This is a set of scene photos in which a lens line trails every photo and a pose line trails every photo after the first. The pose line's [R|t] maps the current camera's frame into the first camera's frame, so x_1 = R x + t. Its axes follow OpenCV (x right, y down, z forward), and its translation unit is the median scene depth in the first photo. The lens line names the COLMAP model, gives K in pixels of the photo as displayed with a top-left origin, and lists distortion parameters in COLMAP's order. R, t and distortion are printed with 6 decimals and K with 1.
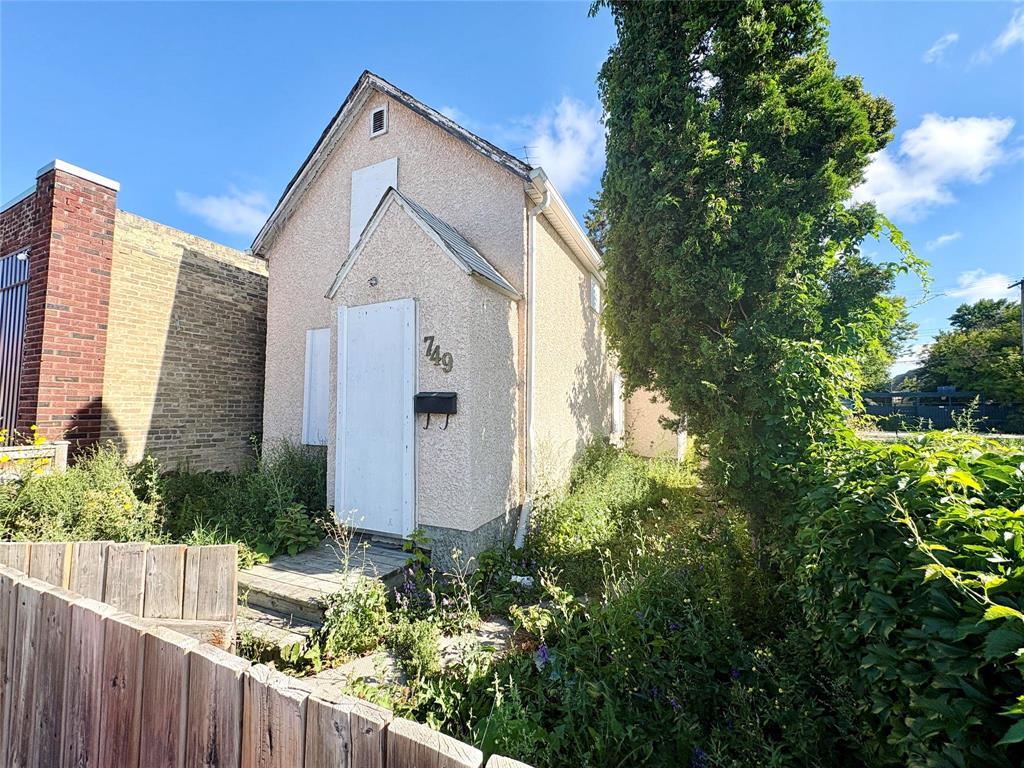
lens RADIAL K [[404.4, 0, 511.7], [0, 404.4, 385.1], [0, 0, 1]] dist [0.001495, -0.000734]
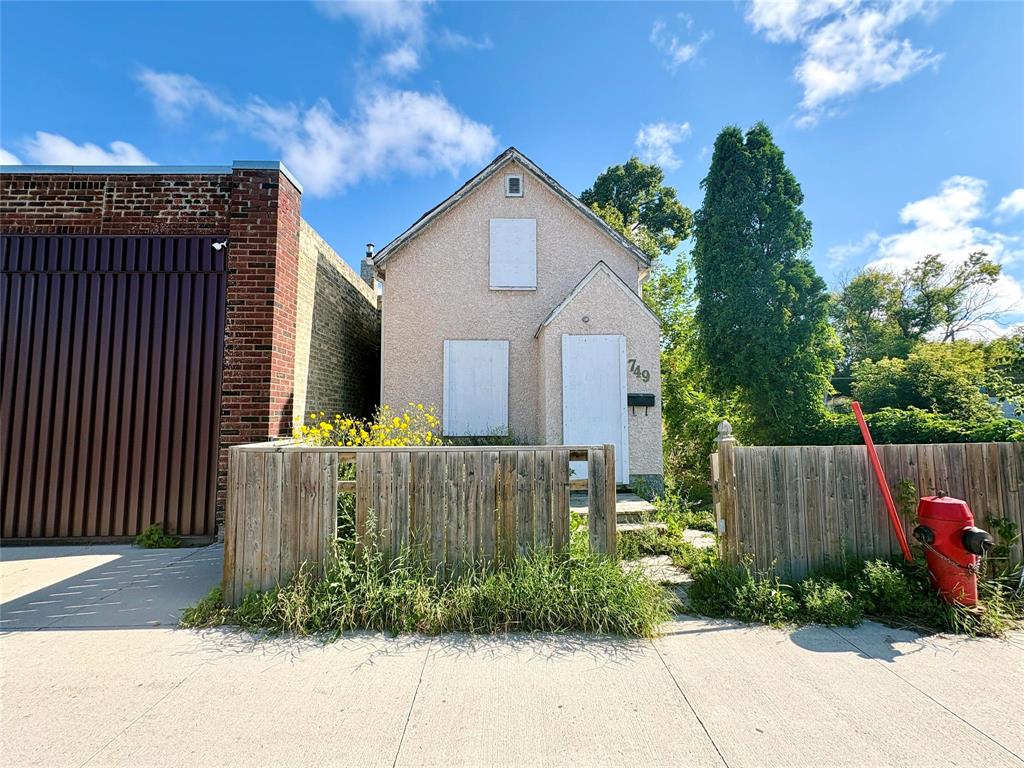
lens RADIAL K [[404.4, 0, 511.5], [0, 404.4, 385.2], [0, 0, 1]] dist [0.001495, -0.000734]
pose [[0.891129, 0.024631, 0.453081, -0.953301], [-0.019015, 0.999676, -0.016947, 0.014531], [-0.453351, 0.006486, 0.891308, -0.163064]]
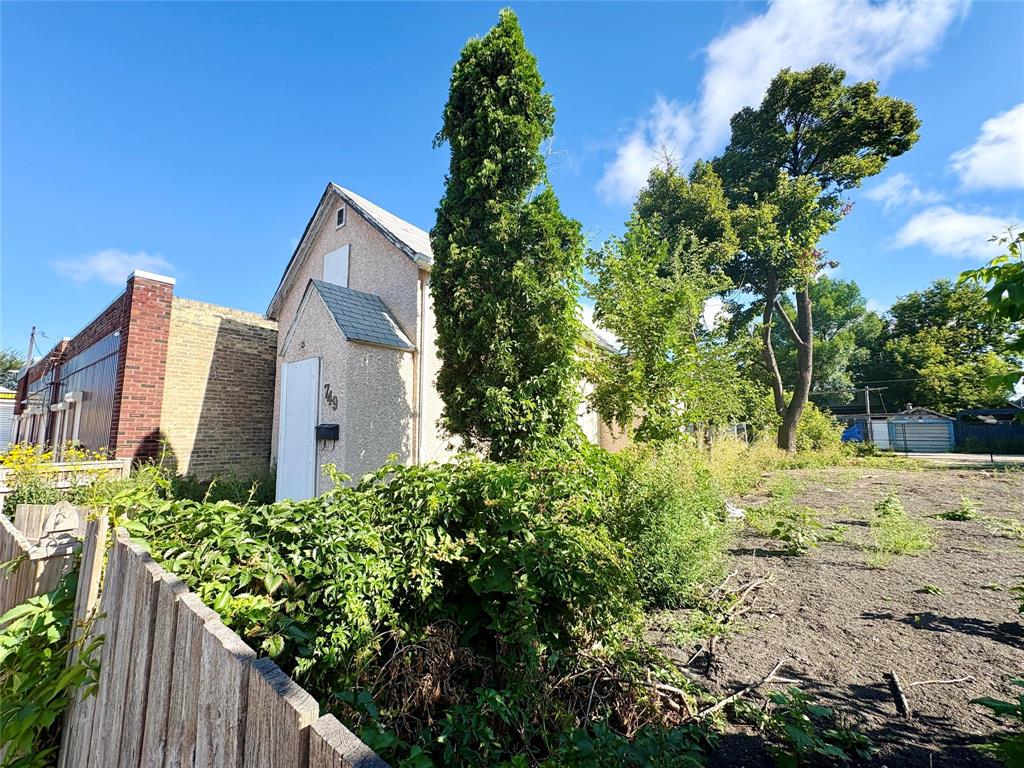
lens RADIAL K [[404.4, 0, 511.9], [0, 404.4, 386.7], [0, 0, 1]] dist [0.001495, -0.000734]
pose [[0.982142, -0.026016, -0.186334, 0.475534], [0.017063, 0.998629, -0.049494, -0.021599], [0.187366, 0.045431, 0.981239, -0.179359]]
